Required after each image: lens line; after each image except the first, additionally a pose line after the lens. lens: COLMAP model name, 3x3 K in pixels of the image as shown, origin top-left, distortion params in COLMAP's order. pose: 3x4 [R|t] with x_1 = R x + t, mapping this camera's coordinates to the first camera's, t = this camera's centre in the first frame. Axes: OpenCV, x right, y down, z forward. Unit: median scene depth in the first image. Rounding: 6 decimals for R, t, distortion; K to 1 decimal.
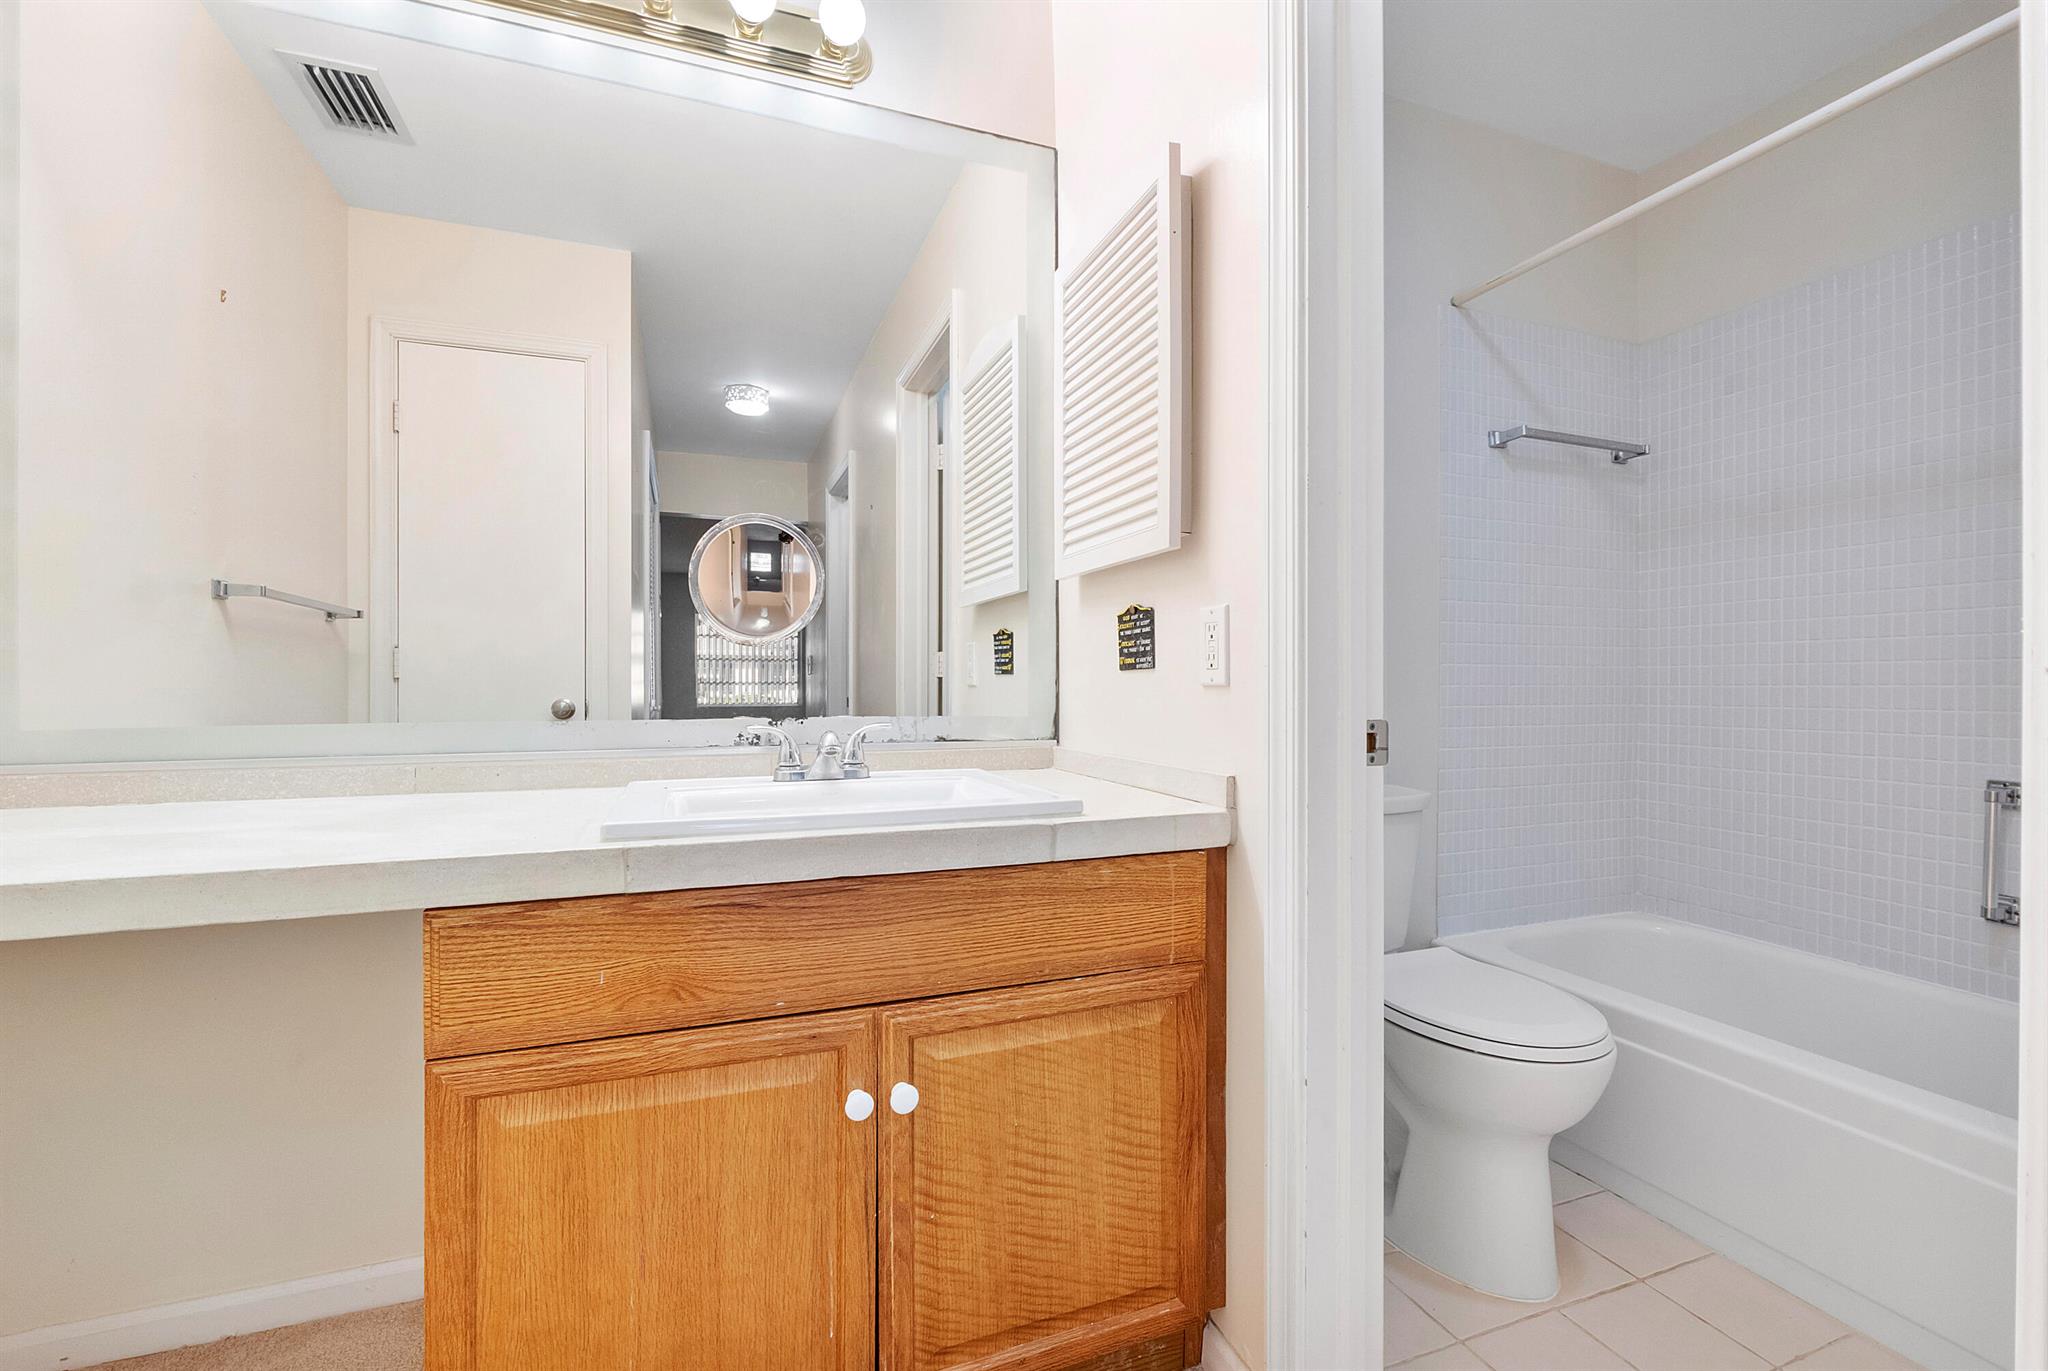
lens RADIAL K [[874.1, 0, 1034.4], [0, 874.1, 673.3], [0, 0, 1]] dist [-0.003174, -0.000400]
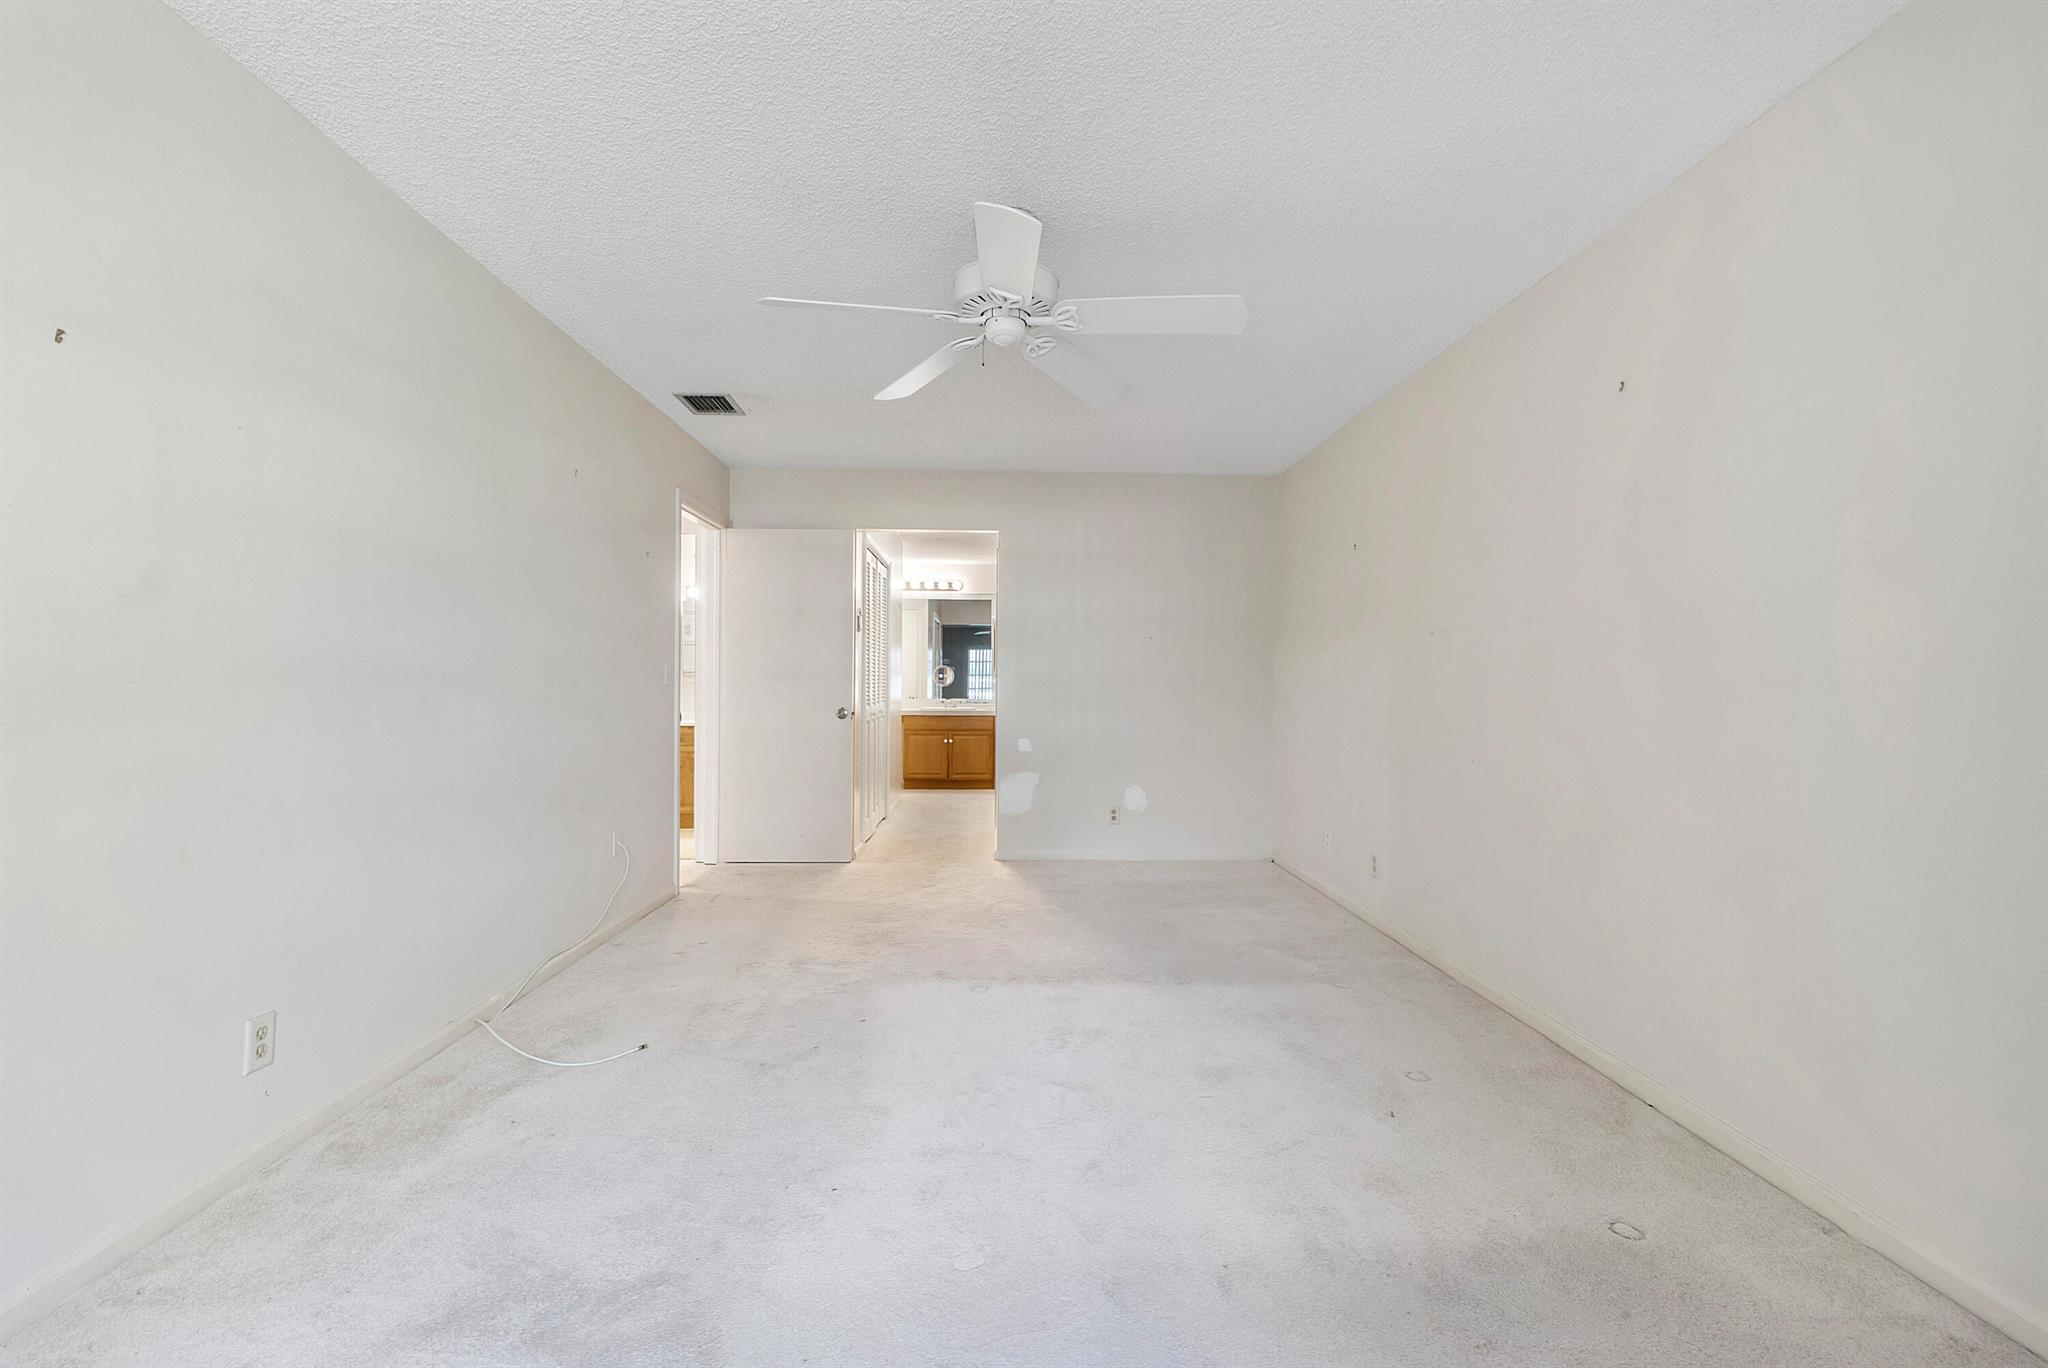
lens RADIAL K [[874.1, 0, 1034.4], [0, 874.1, 671.8], [0, 0, 1]] dist [-0.003174, -0.000400]
pose [[0.950397, 0.001107, -0.311038, 3.526432], [-0.001700, 0.999997, -0.001637, -0.204538], [0.311036, 0.002084, 0.950396, -7.388098]]
